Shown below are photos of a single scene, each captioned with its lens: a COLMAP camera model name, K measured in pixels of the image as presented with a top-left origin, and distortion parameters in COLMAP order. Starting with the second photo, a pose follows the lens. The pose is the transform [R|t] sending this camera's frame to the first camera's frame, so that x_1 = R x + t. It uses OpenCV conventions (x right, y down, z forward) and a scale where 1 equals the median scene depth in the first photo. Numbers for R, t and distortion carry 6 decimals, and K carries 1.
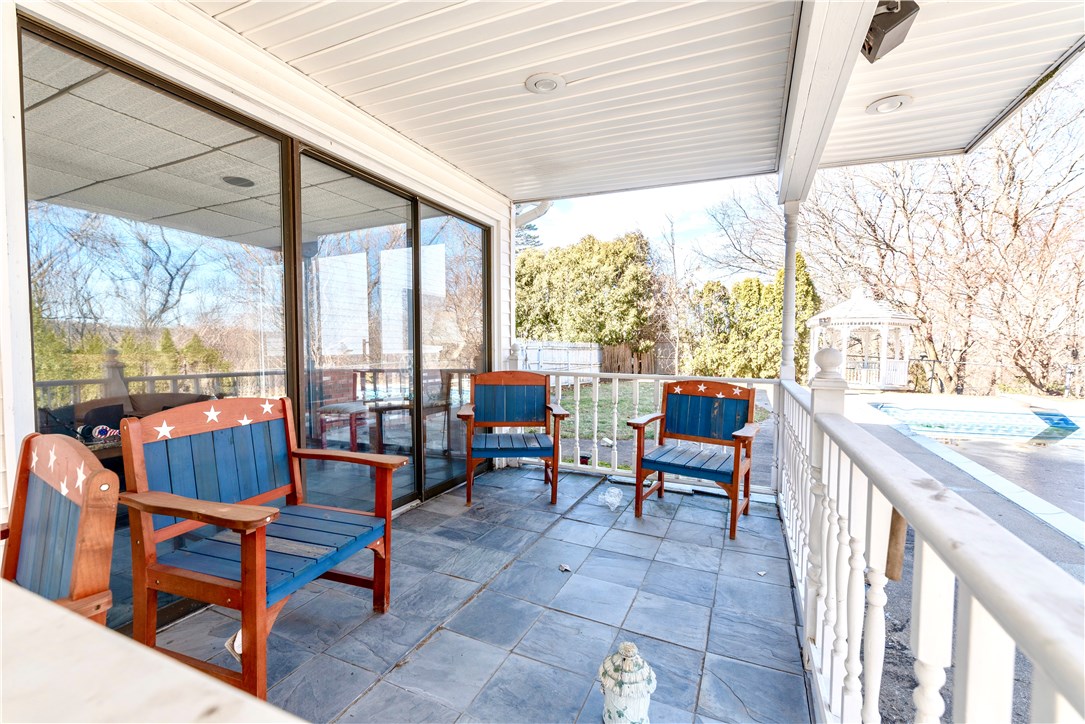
lens RADIAL K [[469.1, 0, 547.0], [0, 469.1, 367.2], [0, 0, 1]] dist [0.000241, 0.000351]
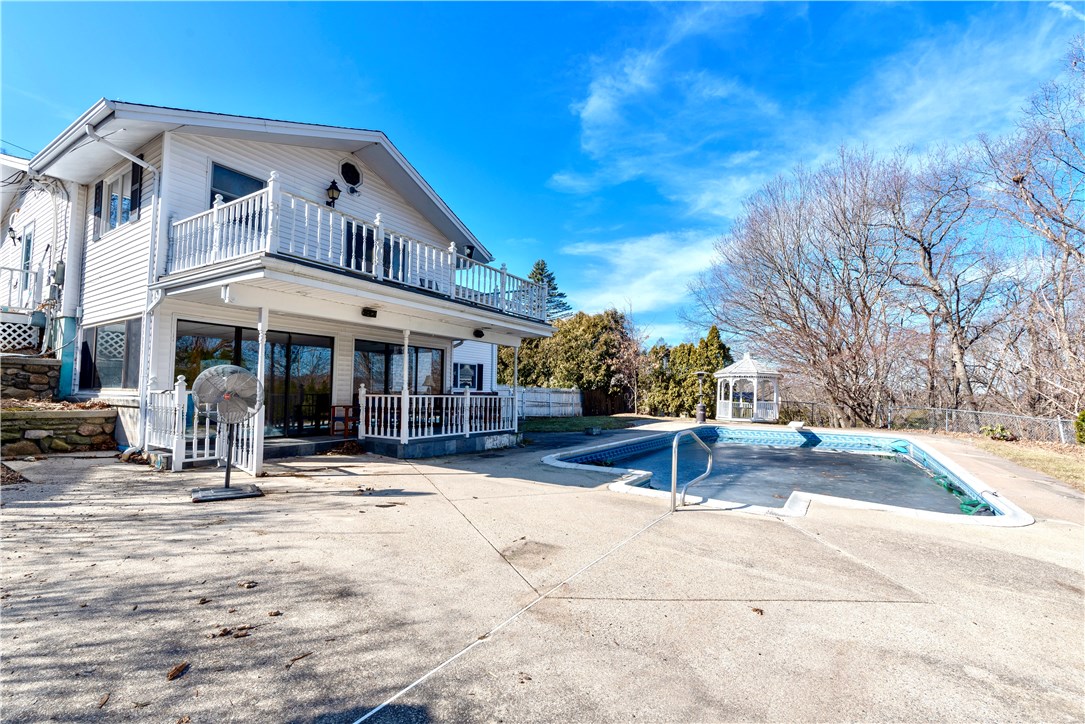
lens RADIAL K [[469.1, 0, 540.1], [0, 469.1, 362.0], [0, 0, 1]] dist [0.000241, 0.000351]
pose [[0.988908, 0.000328, -0.148529, 0.201126], [-0.017282, 0.993460, -0.112866, 0.029790], [0.147520, 0.114181, 0.982446, -0.413687]]
